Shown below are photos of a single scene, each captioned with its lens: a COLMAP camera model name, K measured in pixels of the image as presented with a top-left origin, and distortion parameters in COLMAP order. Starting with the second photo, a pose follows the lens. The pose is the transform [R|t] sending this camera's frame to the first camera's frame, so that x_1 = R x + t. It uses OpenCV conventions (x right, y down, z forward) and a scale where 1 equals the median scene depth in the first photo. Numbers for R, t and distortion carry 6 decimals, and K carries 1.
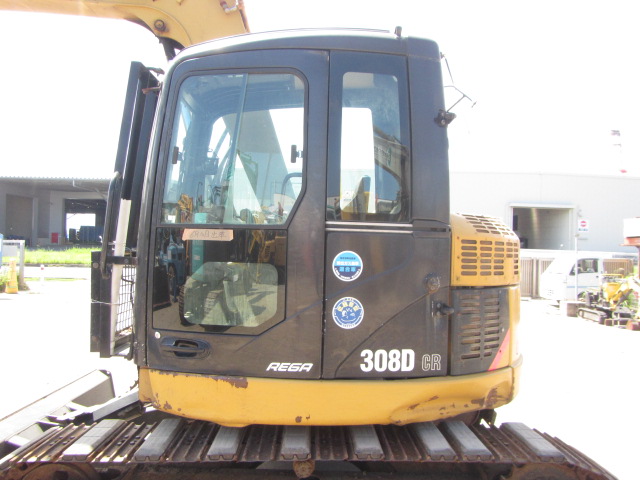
lens RADIAL K [[517.8, 0, 333.6], [0, 517.8, 236.8], [0, 0, 1]] dist [0.035950, -0.039655]
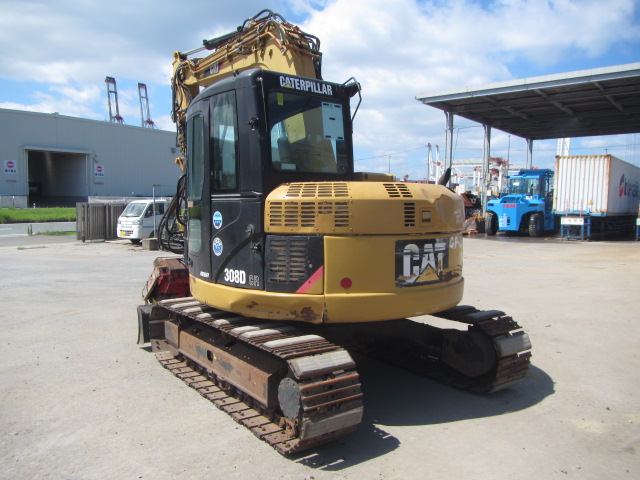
lens RADIAL K [[517.8, 0, 333.6], [0, 517.8, 236.8], [0, 0, 1]] dist [0.035950, -0.039655]
pose [[0.589595, 0.016511, -0.807530, 1.633588], [0.038873, 0.998052, 0.048789, 0.041029], [0.806763, -0.060157, 0.587805, 0.274510]]
